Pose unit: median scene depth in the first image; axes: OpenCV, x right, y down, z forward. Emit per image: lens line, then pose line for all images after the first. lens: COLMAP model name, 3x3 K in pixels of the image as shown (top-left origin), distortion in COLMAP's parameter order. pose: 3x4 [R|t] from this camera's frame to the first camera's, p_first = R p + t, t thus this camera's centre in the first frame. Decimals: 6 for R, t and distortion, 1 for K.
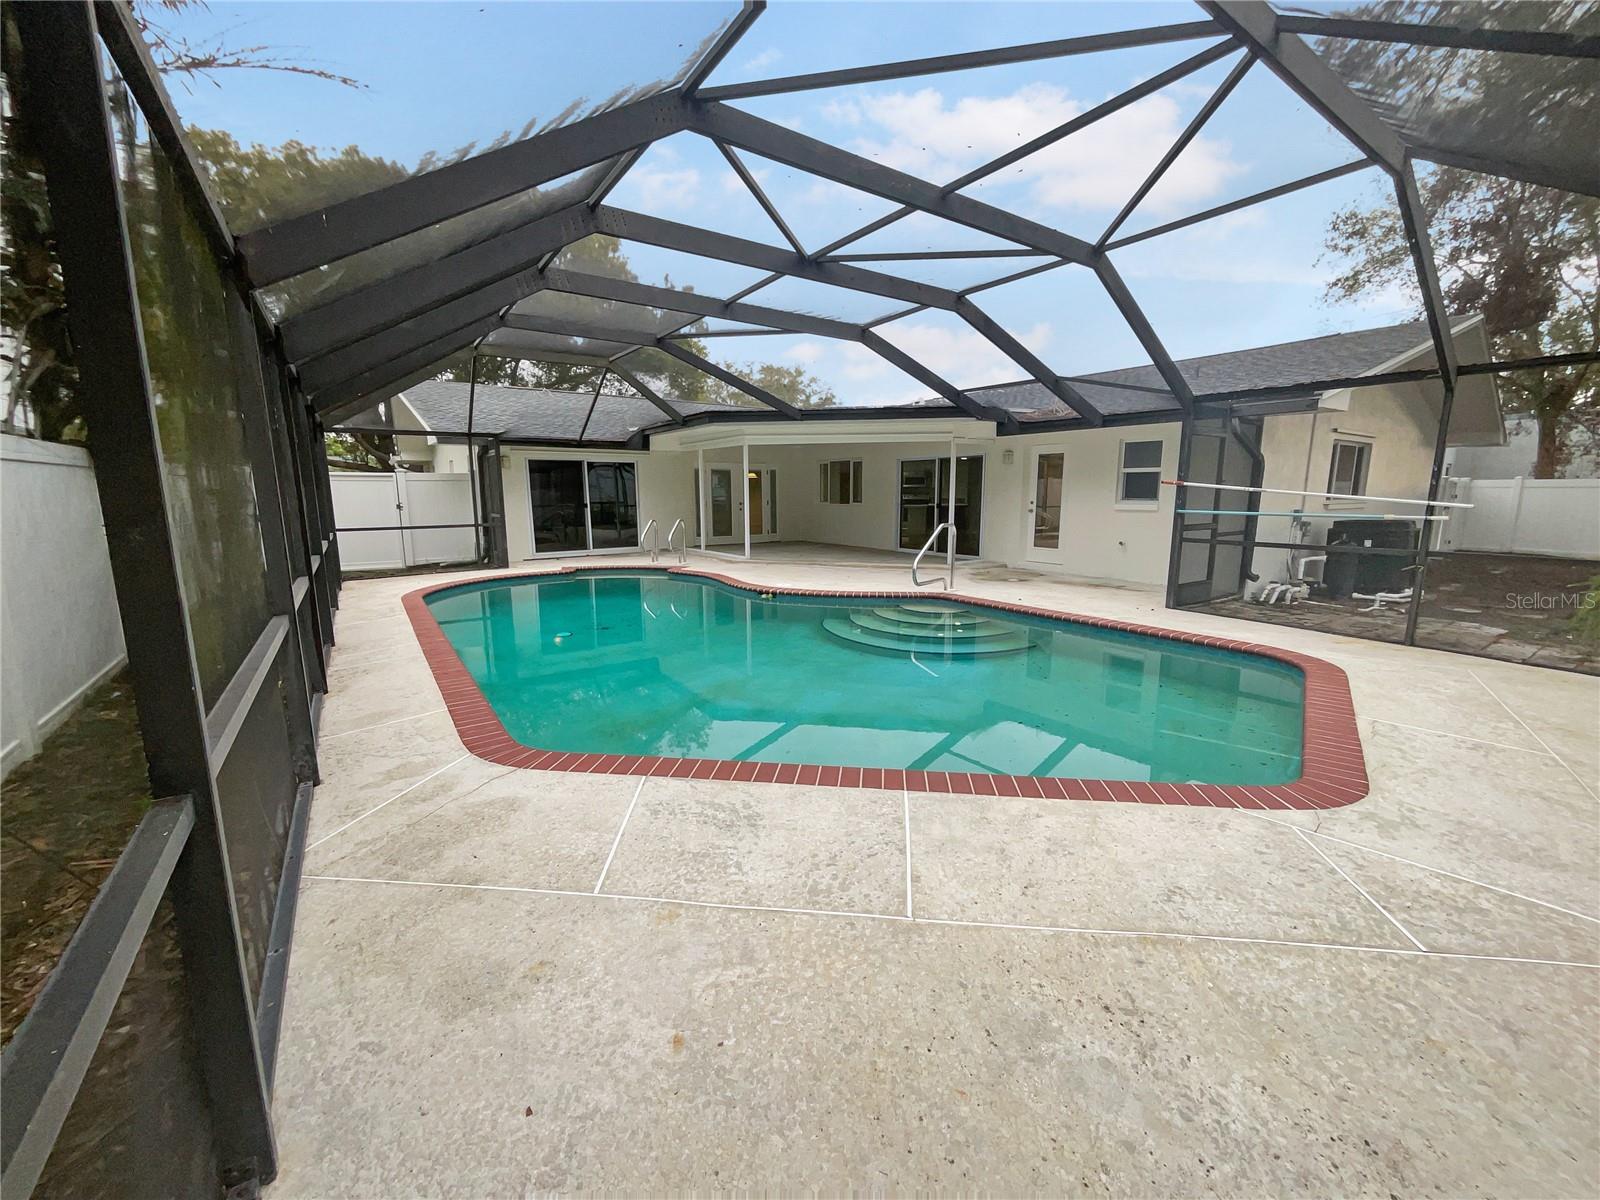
lens RADIAL K [[644.2, 0, 802.6], [0, 644.2, 596.4], [0, 0, 1]] dist [0.008152, 0.006922]
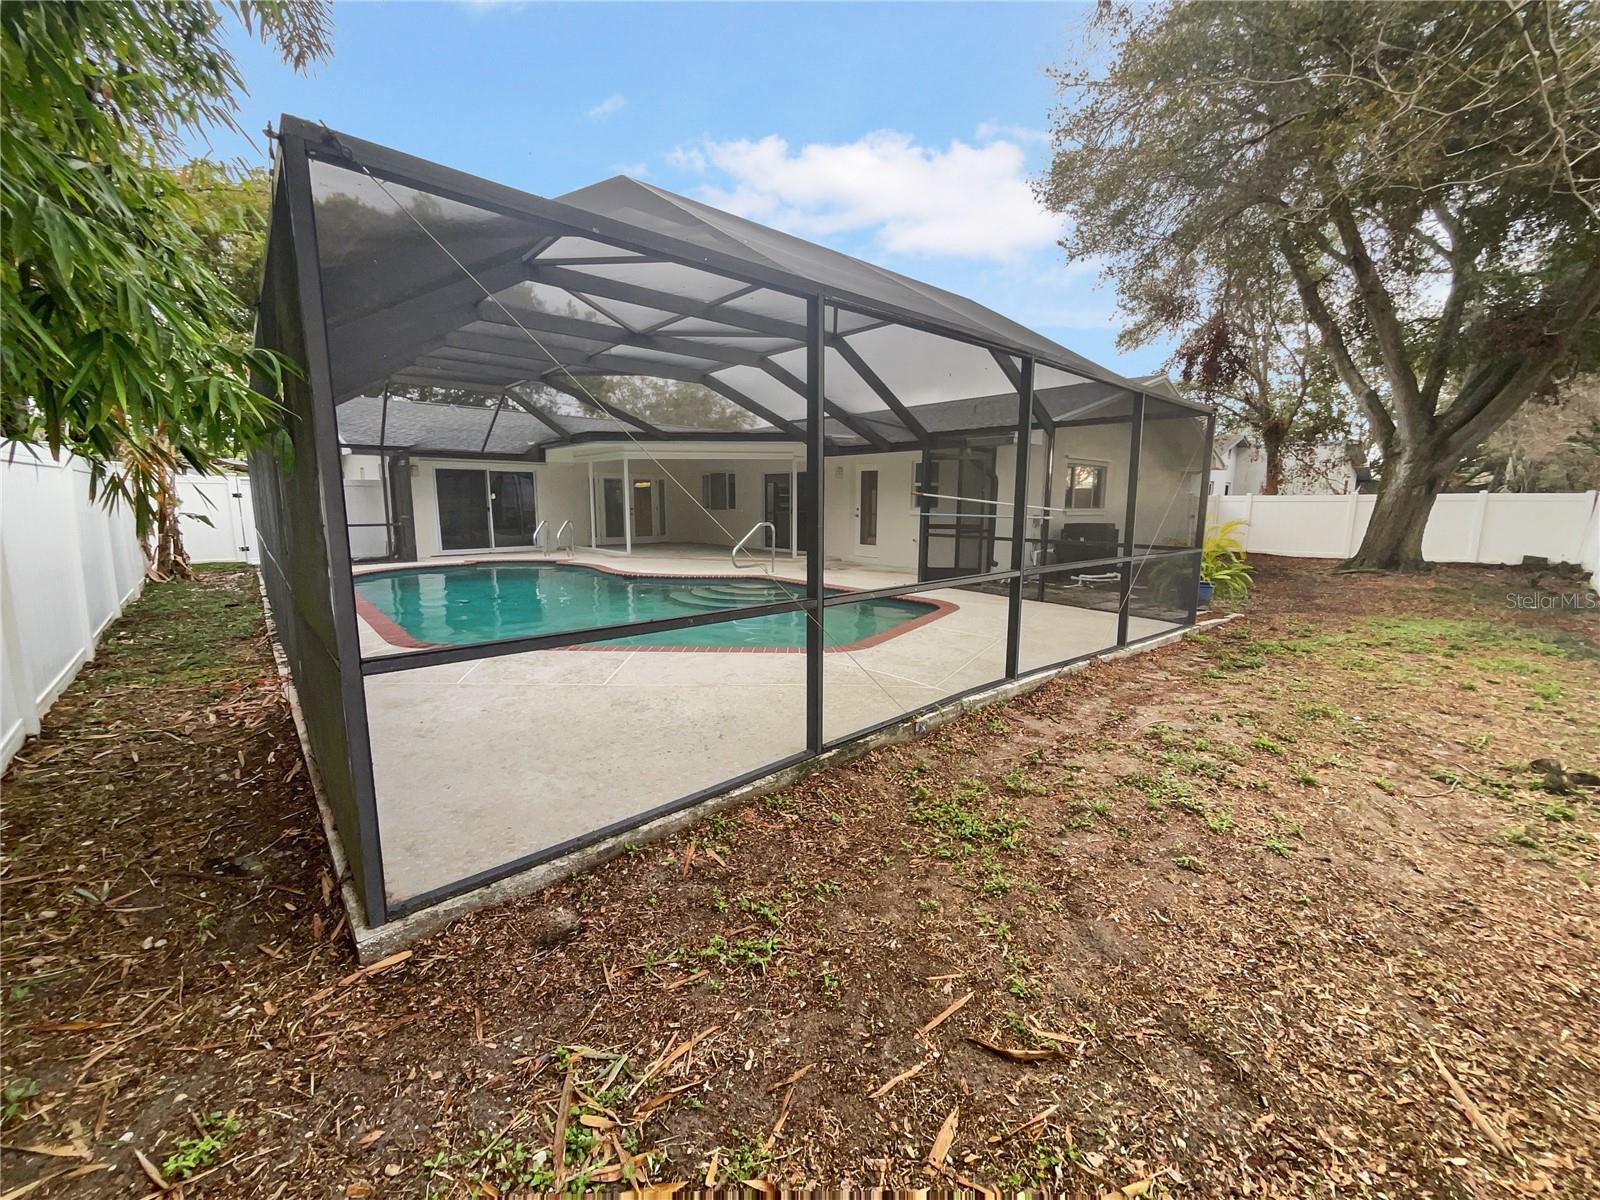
lens RADIAL K [[643.7, 0, 792.7], [0, 643.7, 596.4], [0, 0, 1]] dist [0.023818, -0.011073]
pose [[0.995565, -0.004771, 0.093960, 0.100814], [0.006362, 0.999841, -0.016640, 0.039691], [-0.093865, 0.017164, 0.995437, -0.208353]]
